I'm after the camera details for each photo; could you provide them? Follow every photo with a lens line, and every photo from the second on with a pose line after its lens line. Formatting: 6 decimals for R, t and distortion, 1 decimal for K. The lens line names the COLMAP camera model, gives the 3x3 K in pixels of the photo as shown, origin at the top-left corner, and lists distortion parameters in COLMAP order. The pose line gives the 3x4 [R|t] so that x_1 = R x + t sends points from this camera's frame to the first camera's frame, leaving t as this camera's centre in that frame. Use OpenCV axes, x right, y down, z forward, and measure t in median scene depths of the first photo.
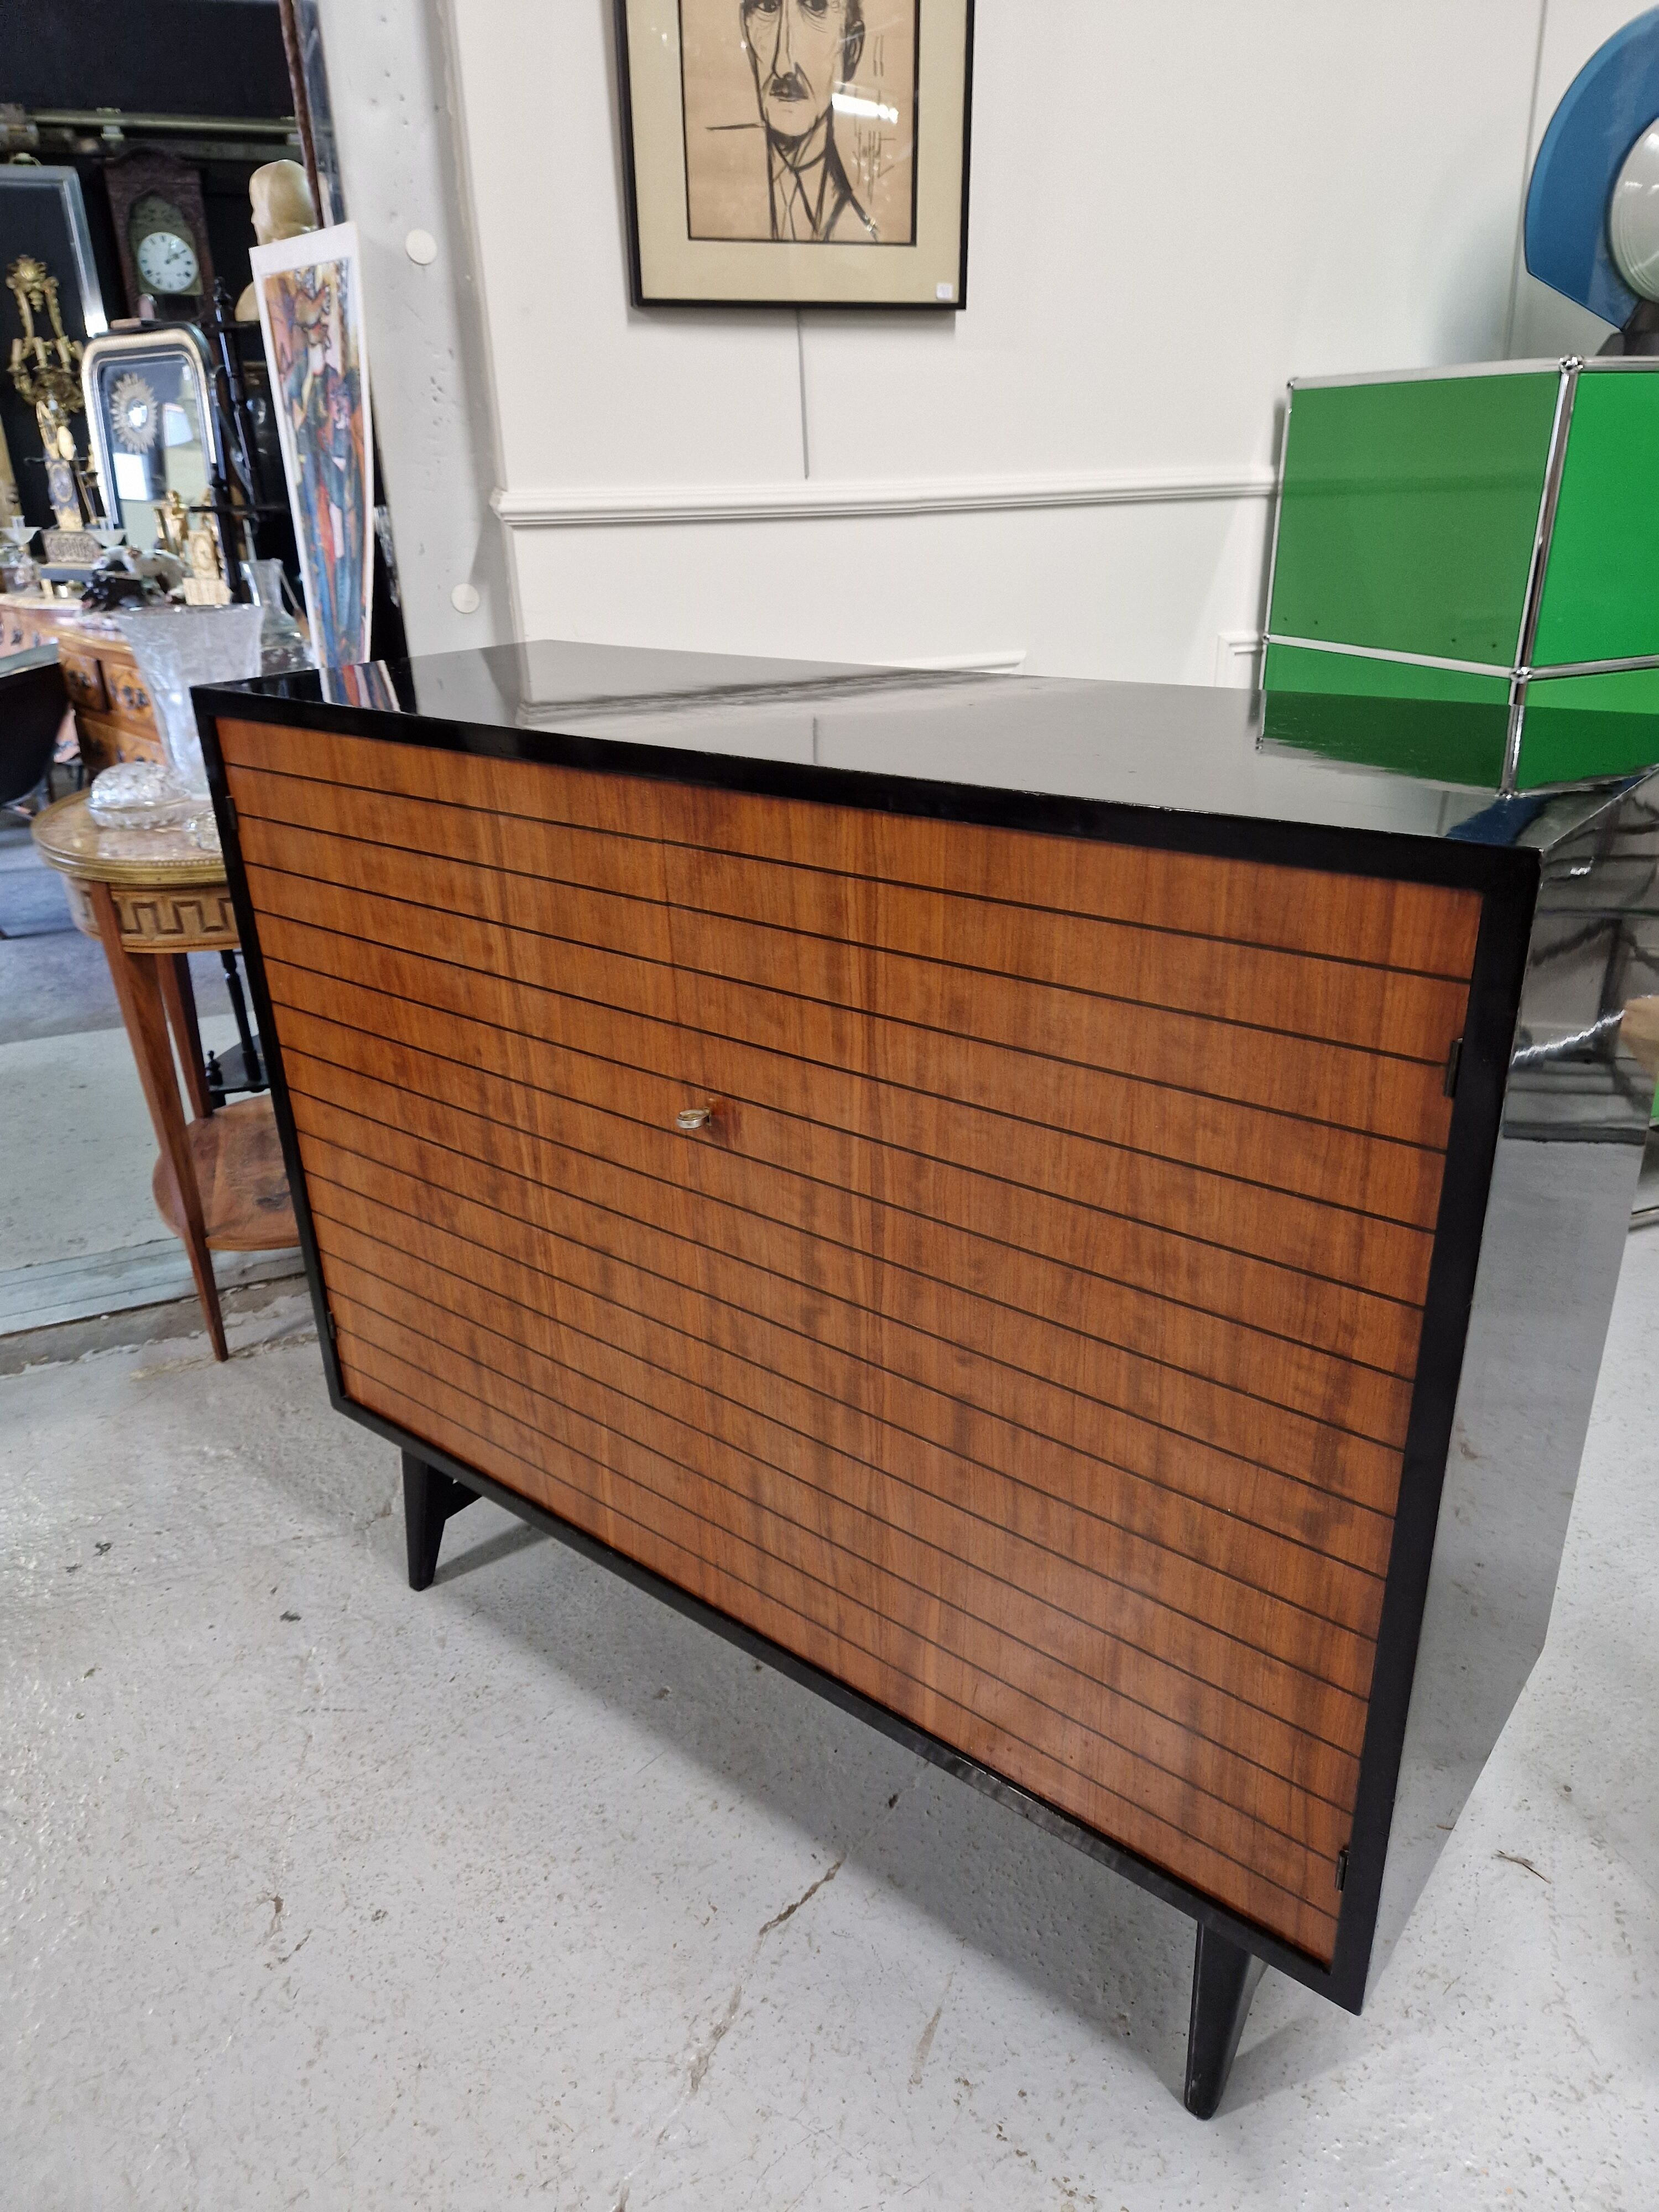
lens RADIAL K [[1474.9, 0, 829.5], [0, 1474.9, 1106.0], [0, 0, 1]] dist [0.074849, -0.066263]
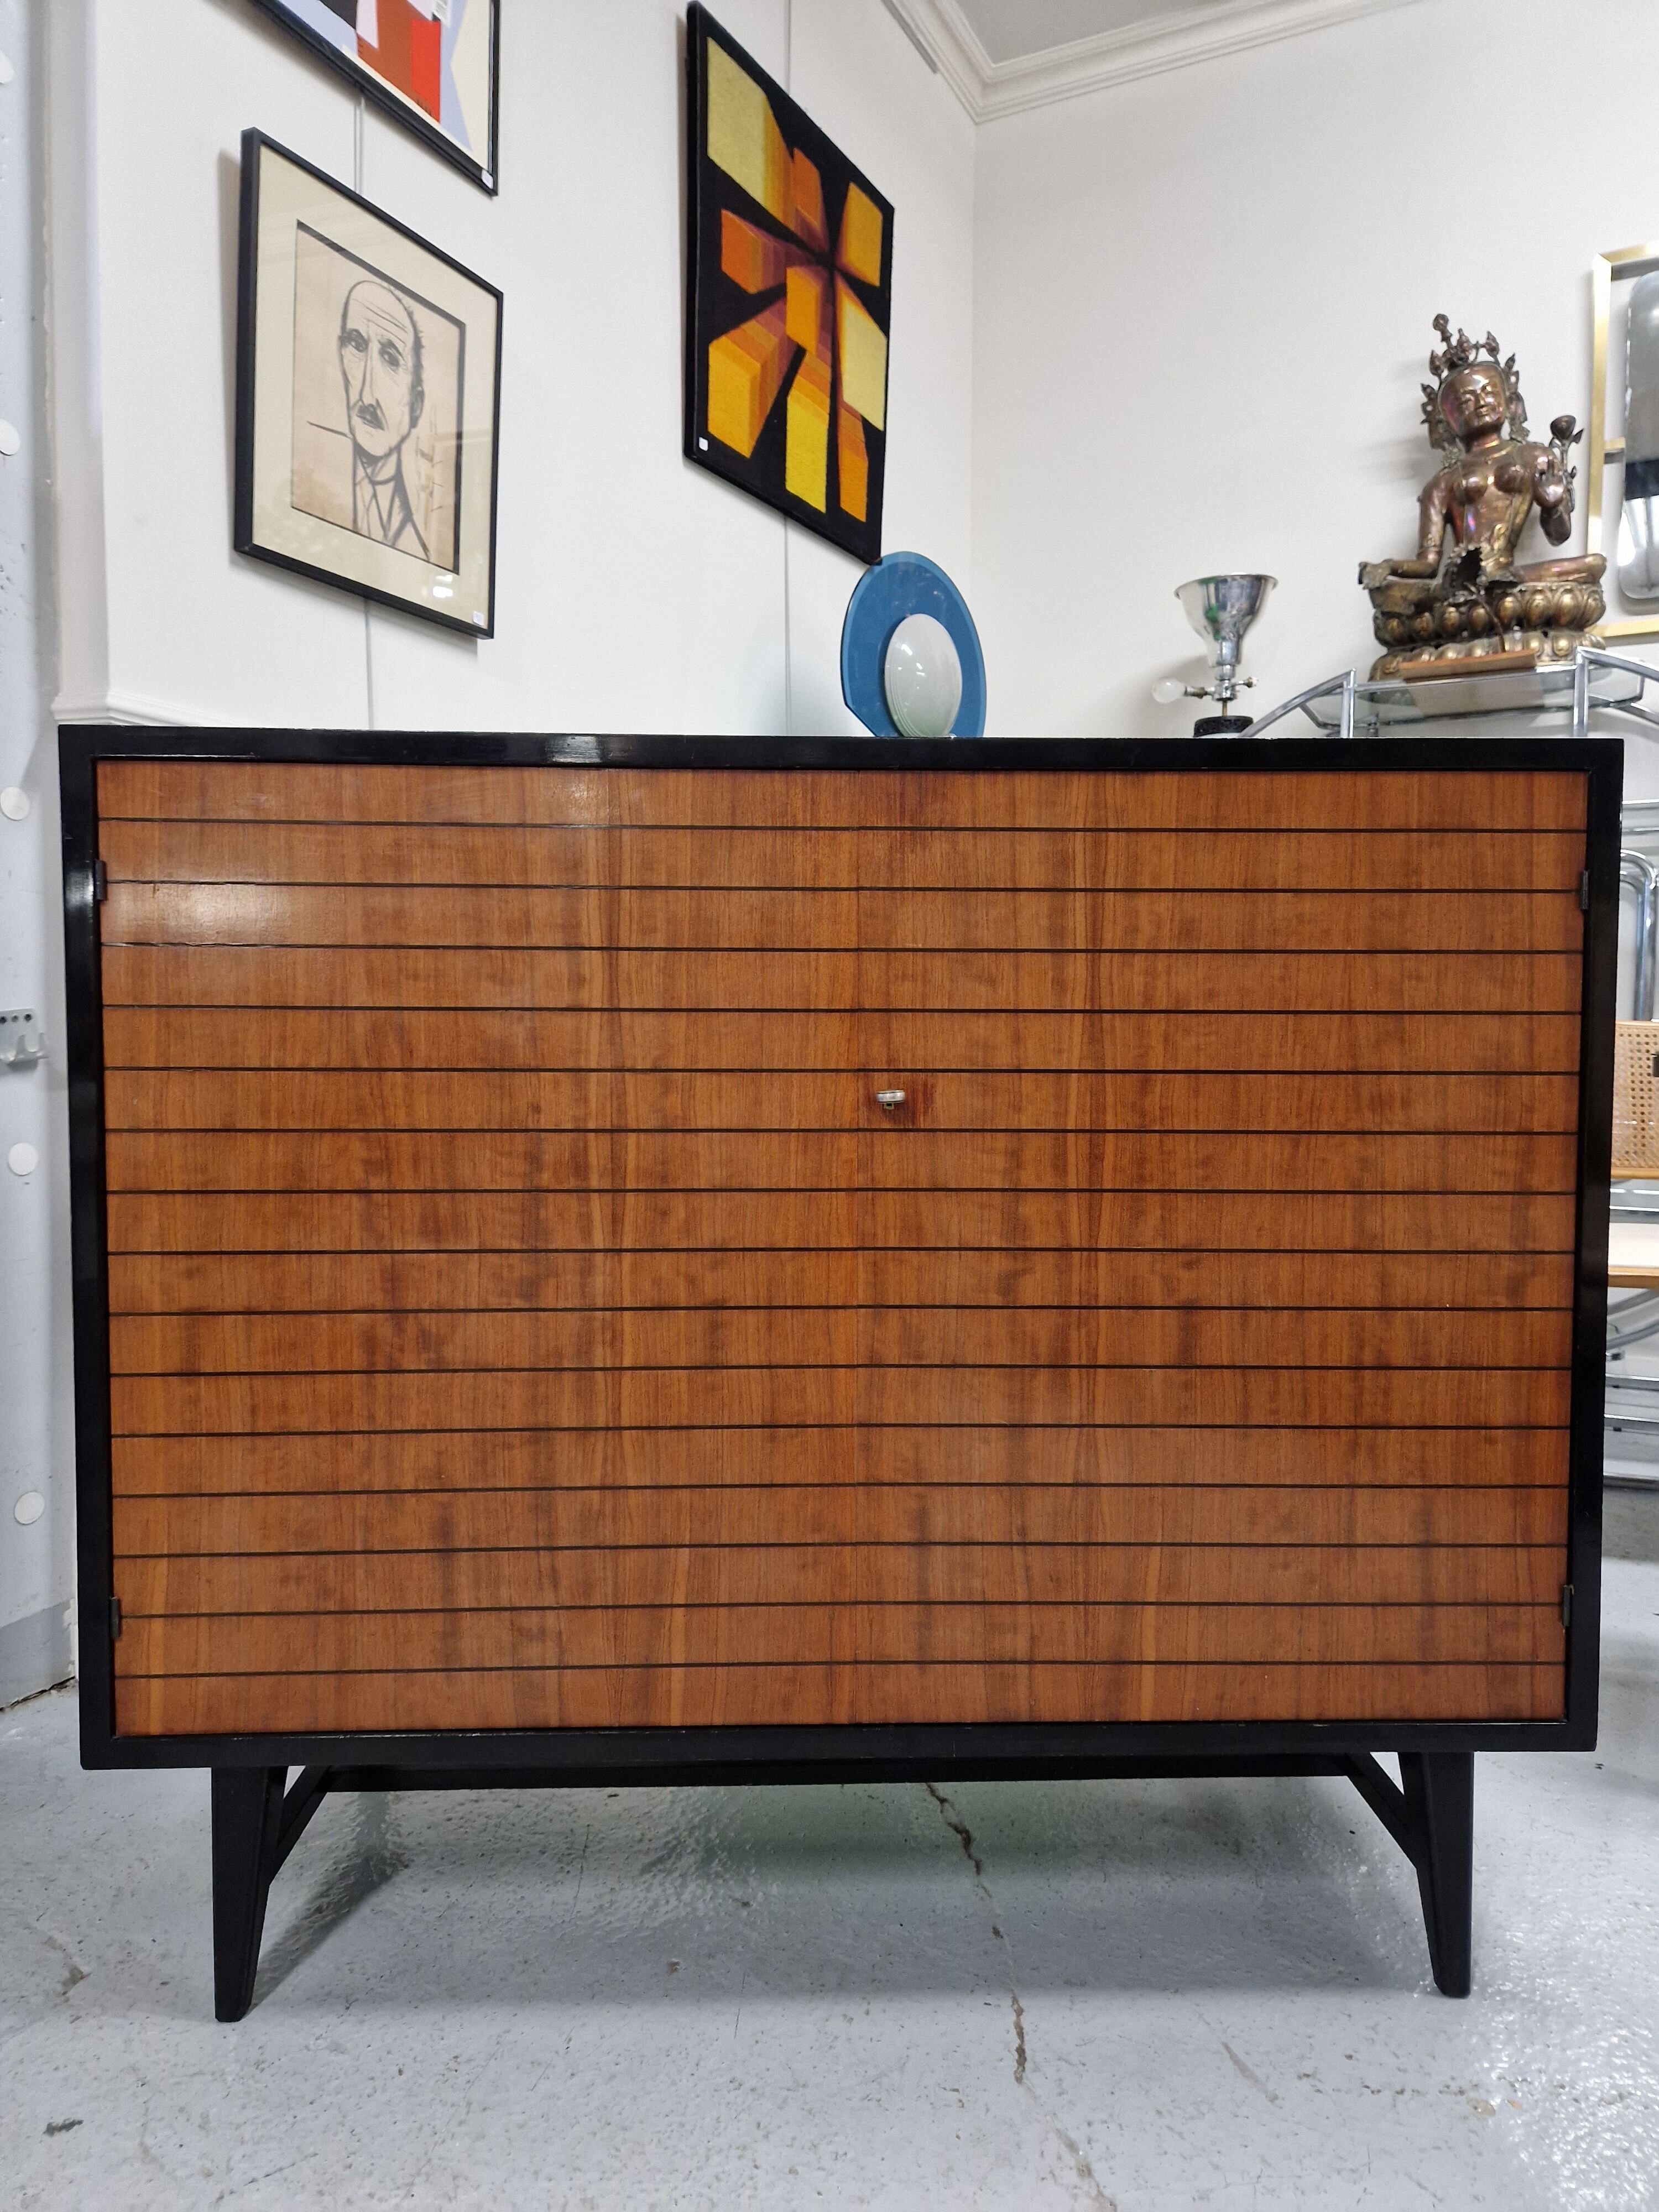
lens RADIAL K [[1493.6, 0, 803.3], [0, 1493.6, 1106.4], [0, 0, 1]] dist [0.076524, -0.075409]
pose [[0.765092, -0.001599, 0.643919, -0.843953], [0.231519, 0.933808, -0.272768, 0.297025], [-0.600861, 0.357772, 0.714819, 0.319777]]
